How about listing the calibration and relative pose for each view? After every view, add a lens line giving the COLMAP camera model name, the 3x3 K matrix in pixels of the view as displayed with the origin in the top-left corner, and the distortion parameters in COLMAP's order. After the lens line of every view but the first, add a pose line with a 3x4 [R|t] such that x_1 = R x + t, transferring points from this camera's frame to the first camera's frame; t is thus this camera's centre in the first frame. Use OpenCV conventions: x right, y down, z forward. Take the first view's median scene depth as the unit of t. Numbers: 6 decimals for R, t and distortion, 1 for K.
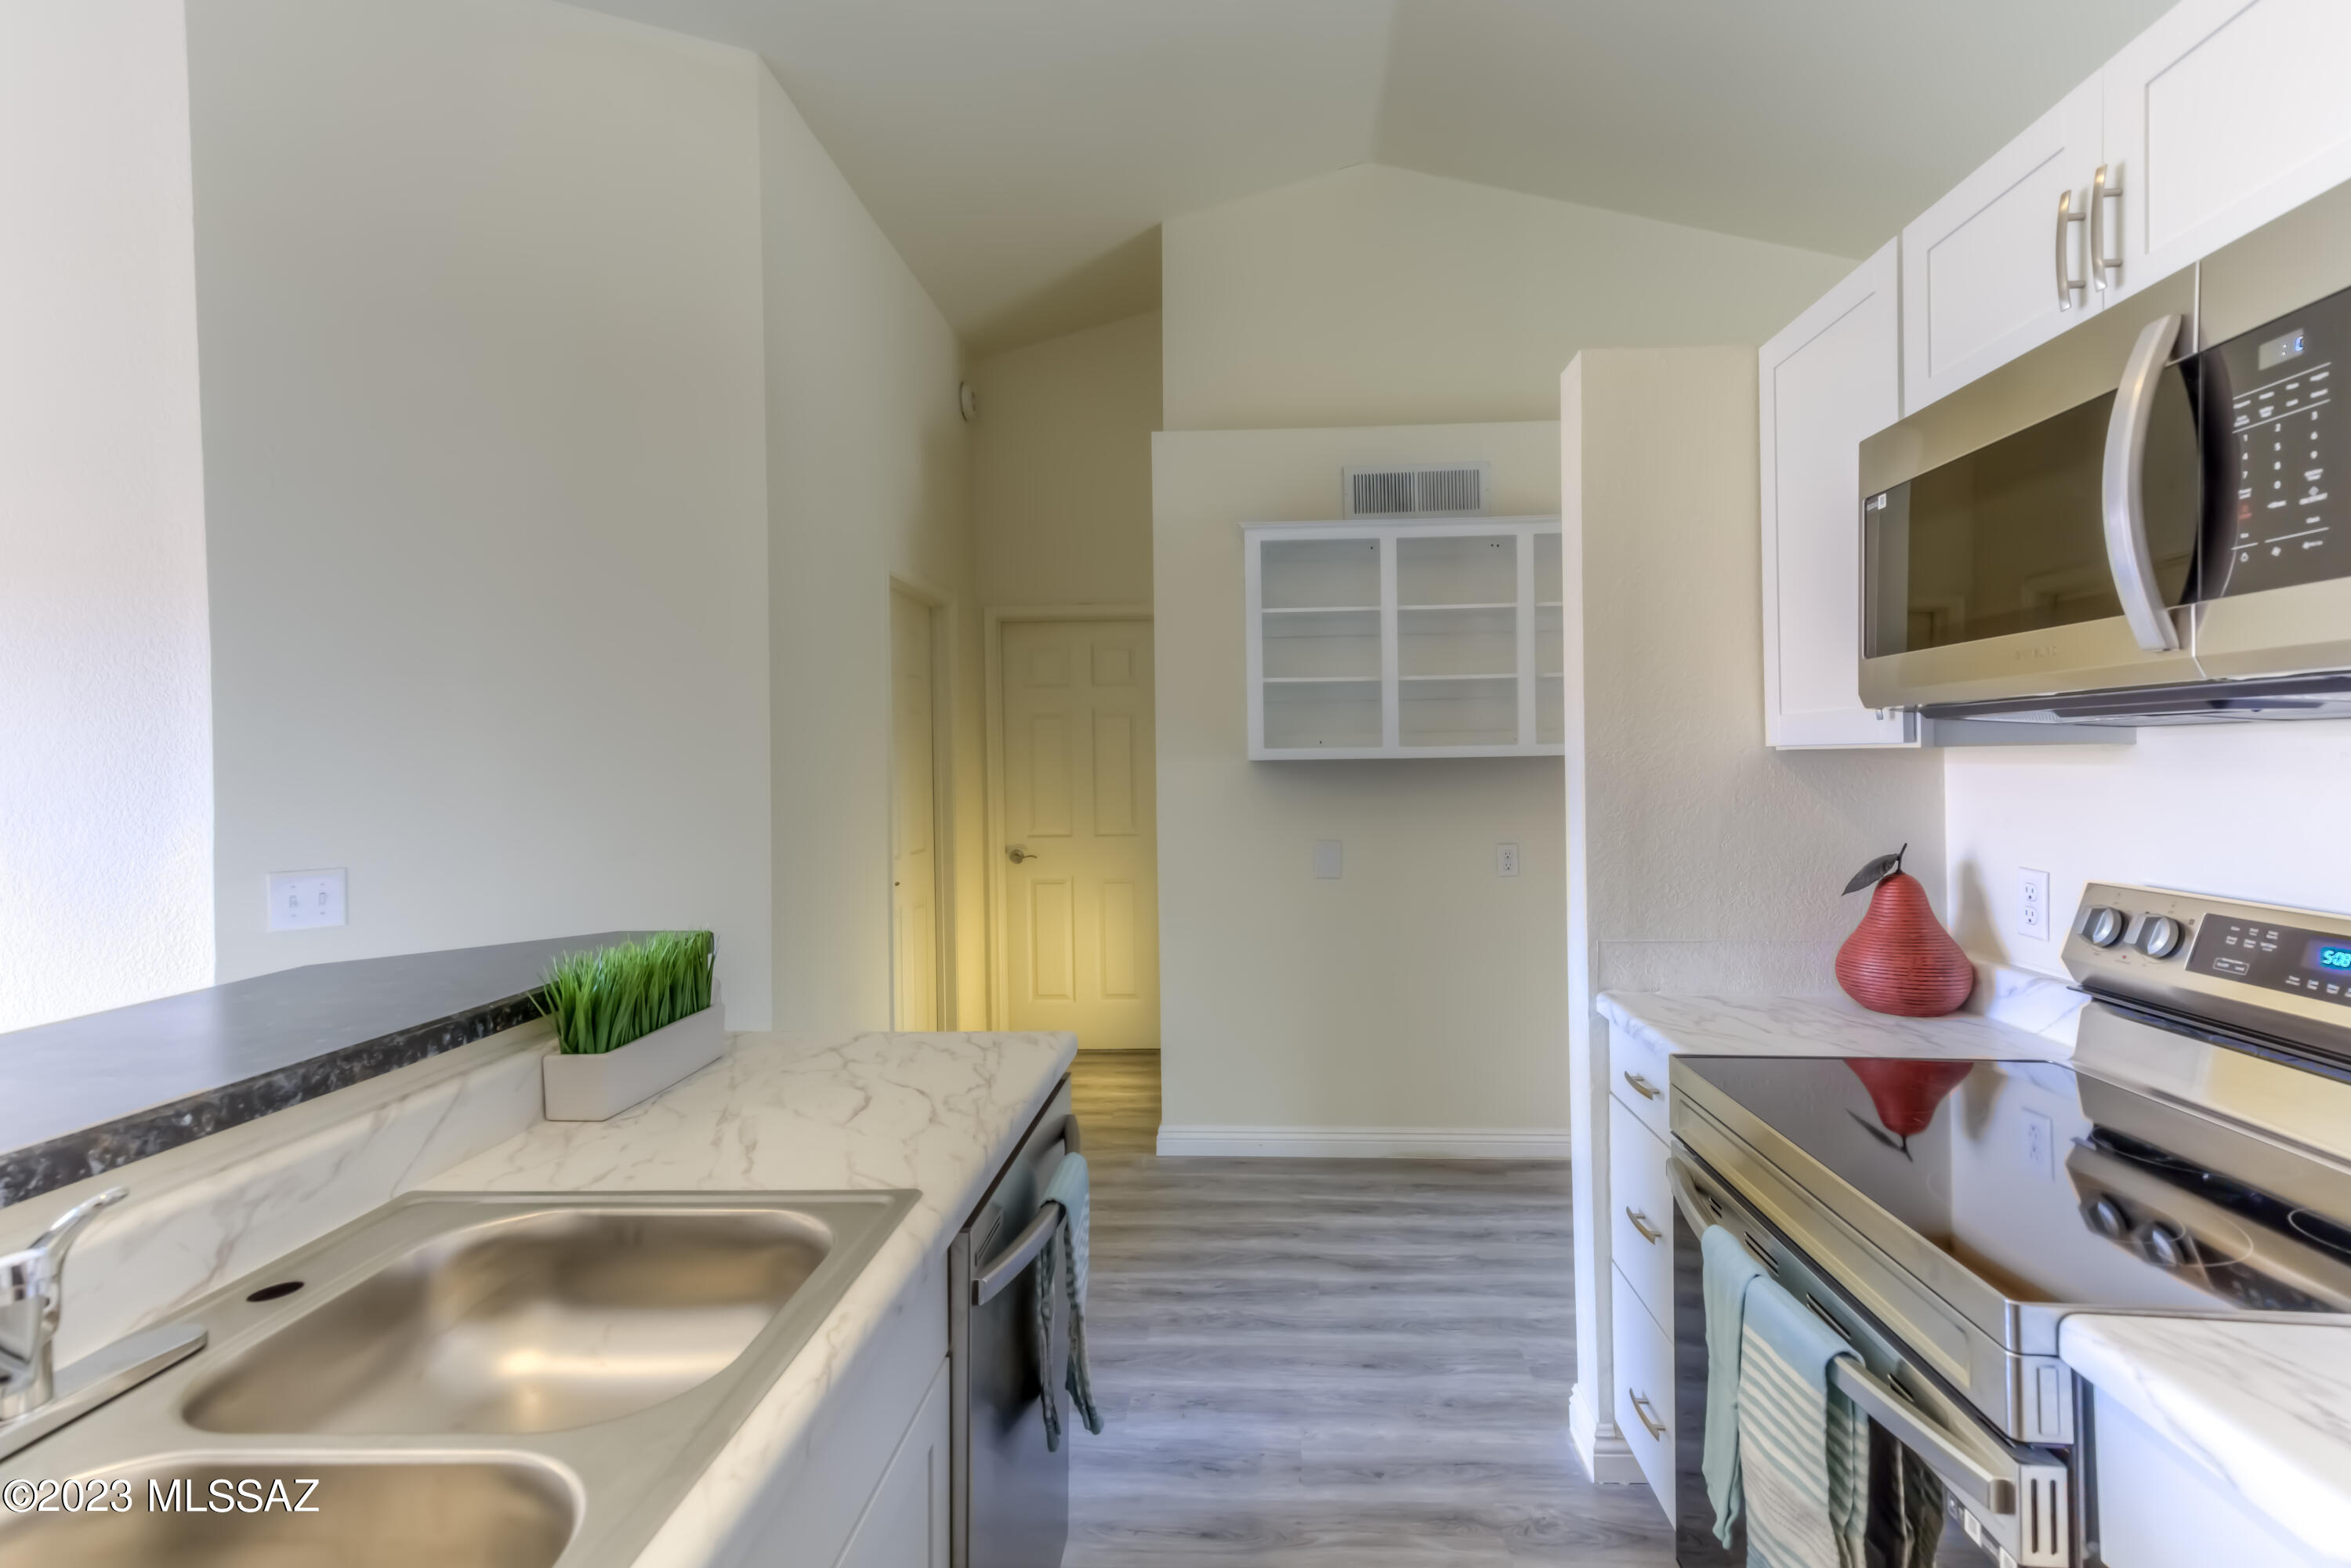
lens RADIAL K [[1105.3, 0, 1199.3], [0, 1105.3, 762.3], [0, 0, 1]] dist [0.034292, -0.000075]
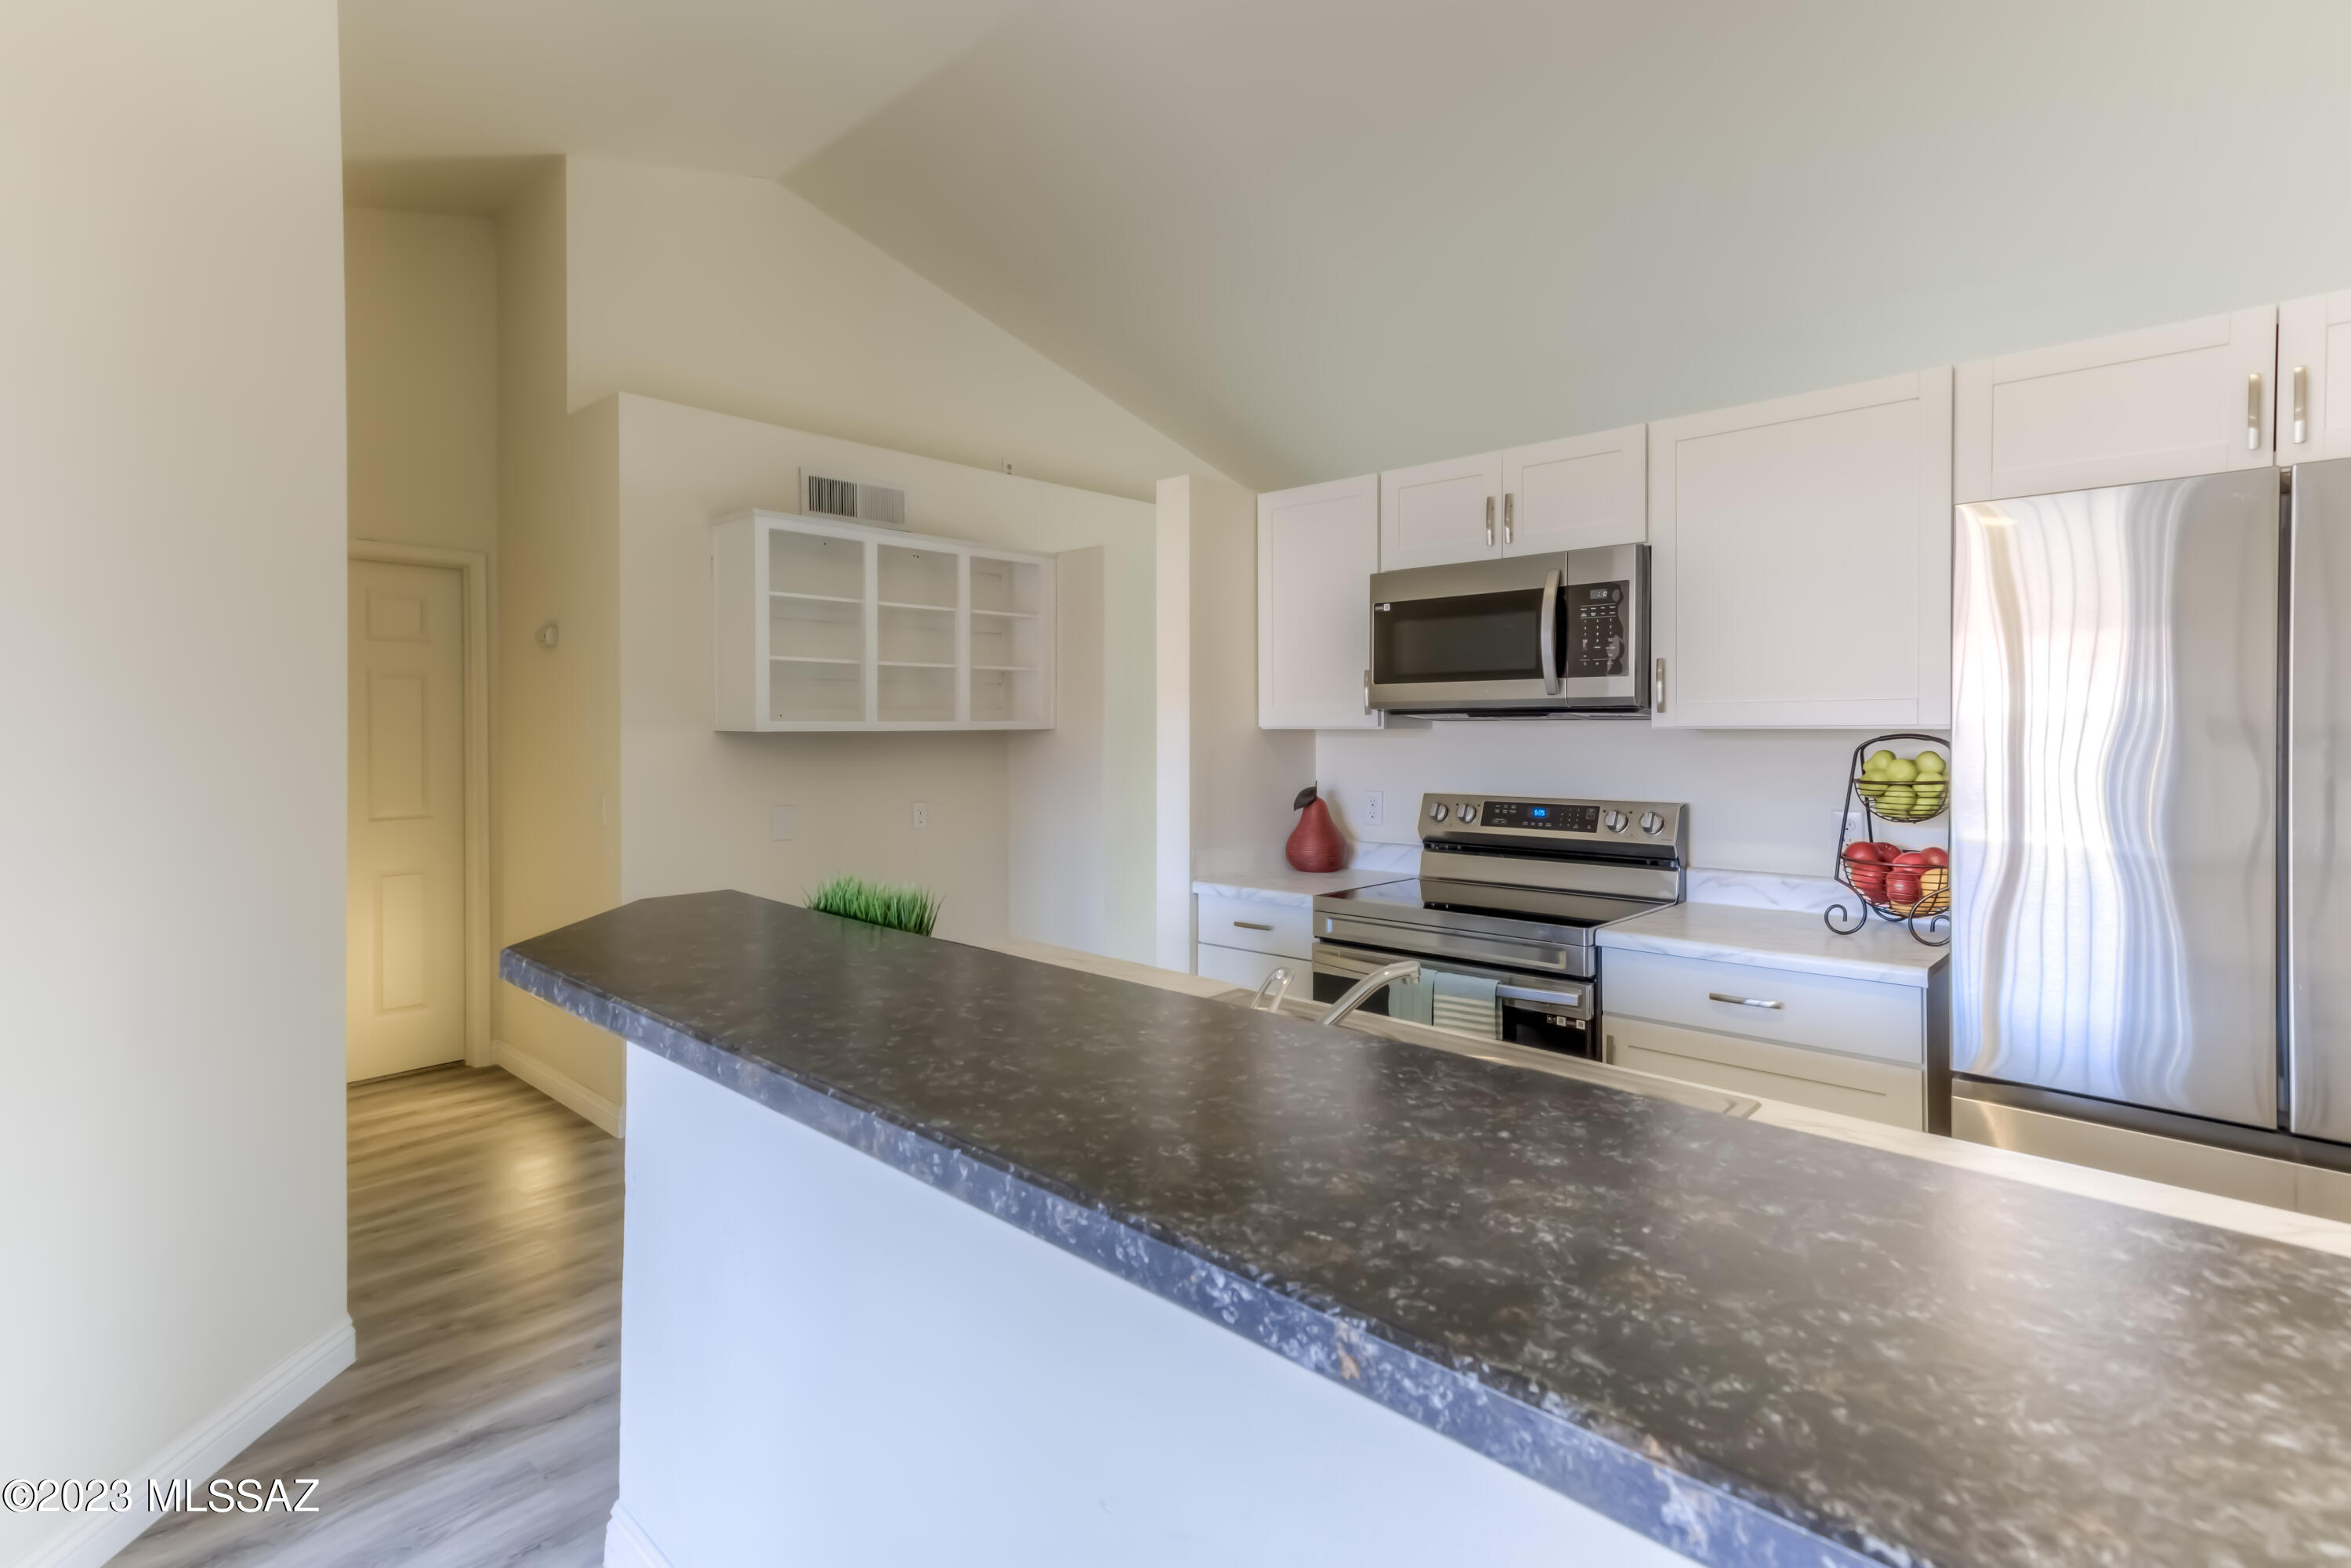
lens RADIAL K [[1143.8, 0, 1143.7], [0, 1143.8, 726.8], [0, 0, 1]] dist [0.022969, 0.000137]
pose [[0.648629, 0.013664, 0.760982, -1.221254], [-0.006696, 0.999903, -0.012246, 0.011083], [-0.761076, 0.002847, 0.648657, -0.005012]]
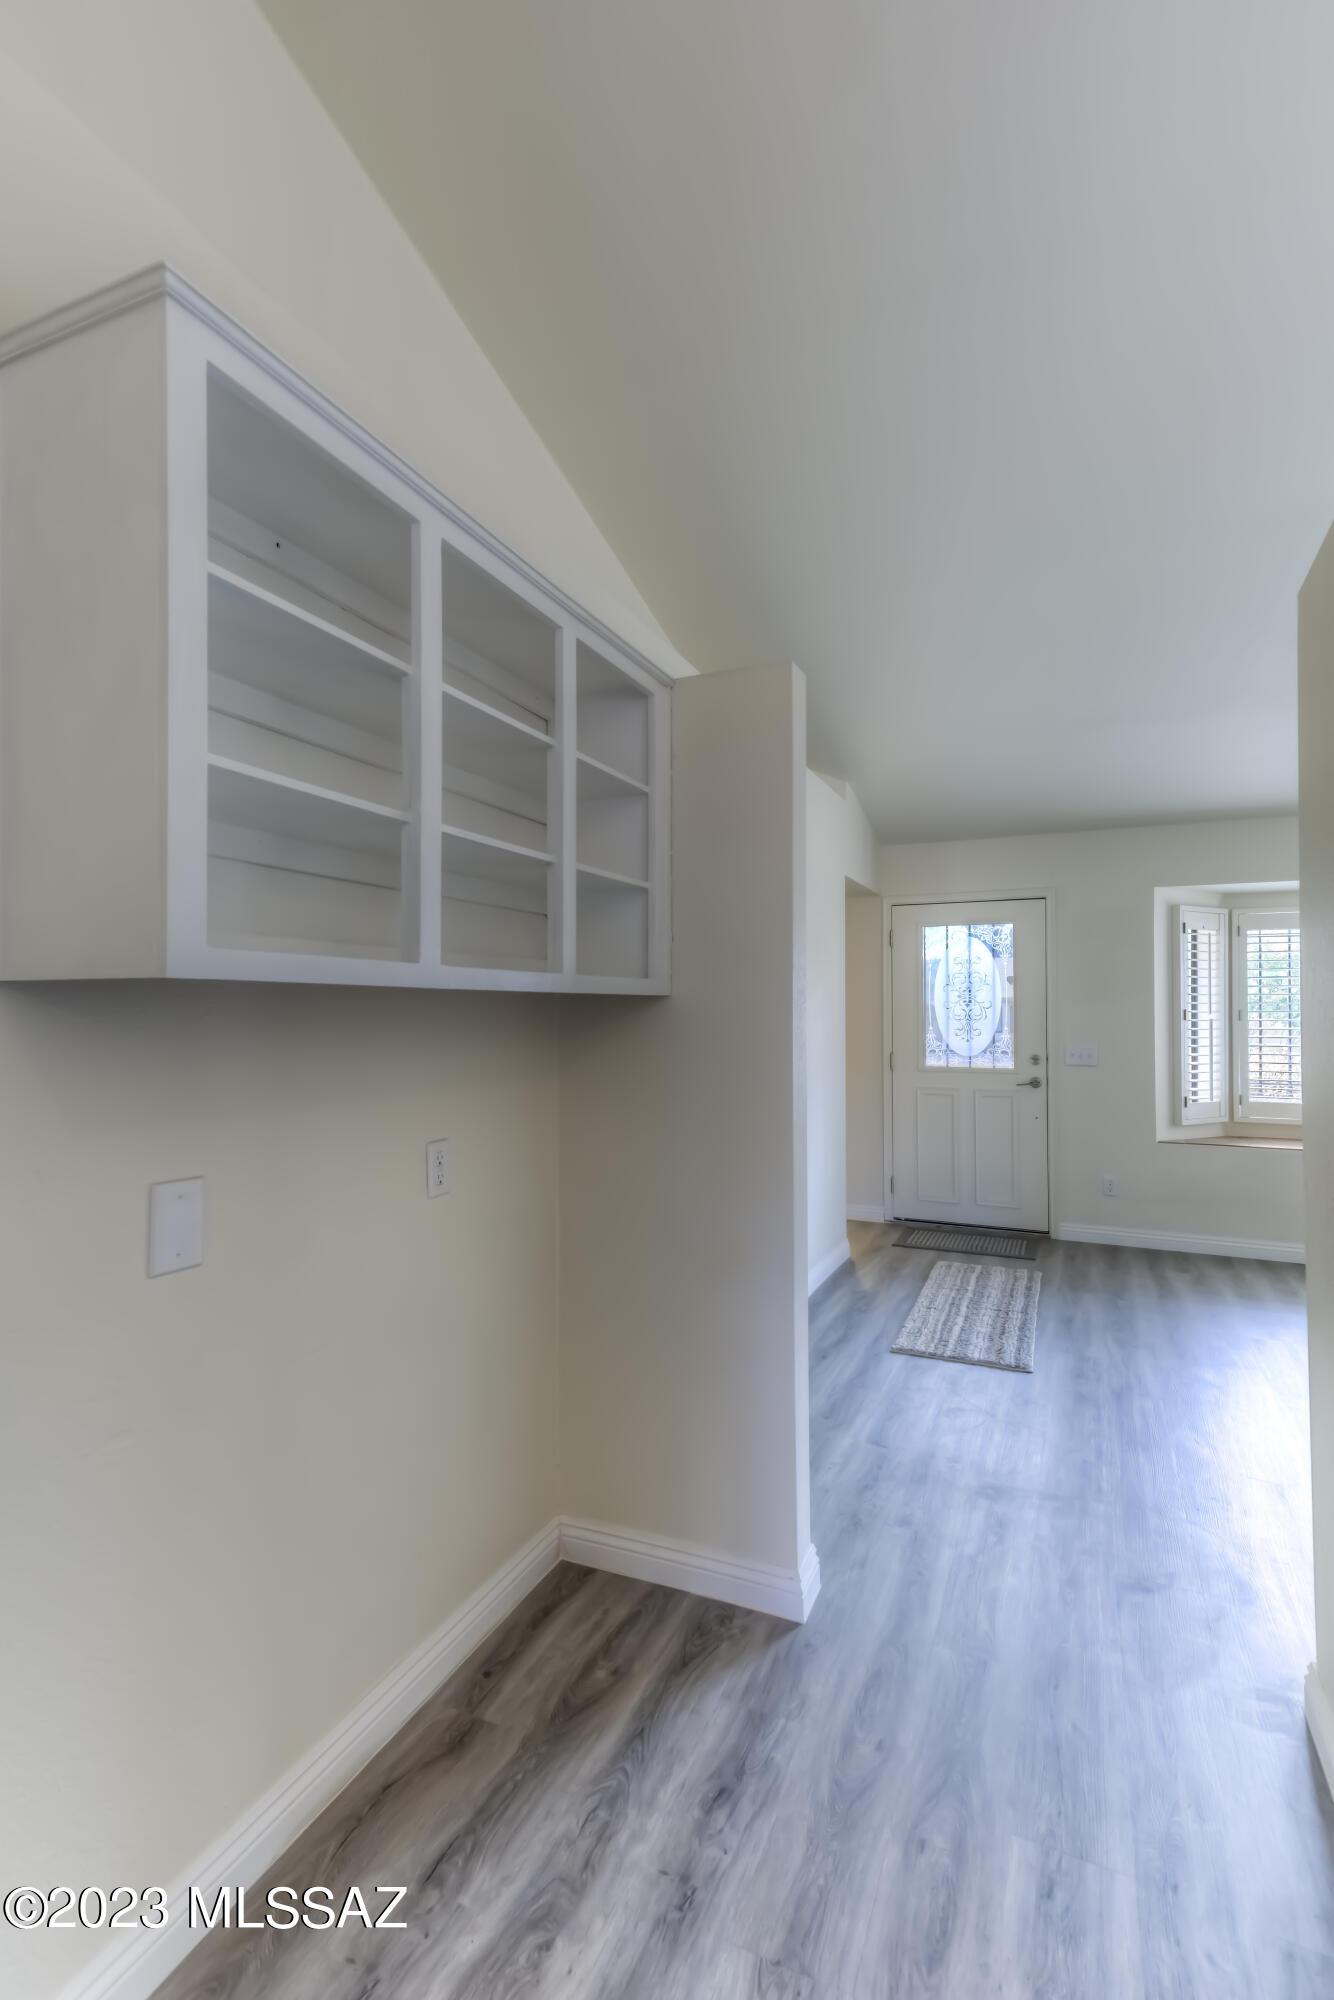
lens RADIAL K [[973.1, 0, 659.5], [0, 973.1, 974.9], [0, 0, 1]] dist [0.022969, 0.000137]
pose [[0.352426, 0.054179, 0.934270, -0.426063], [-0.002913, 0.998381, -0.056798, 0.030934], [-0.935835, 0.017295, 0.352013, 1.646546]]
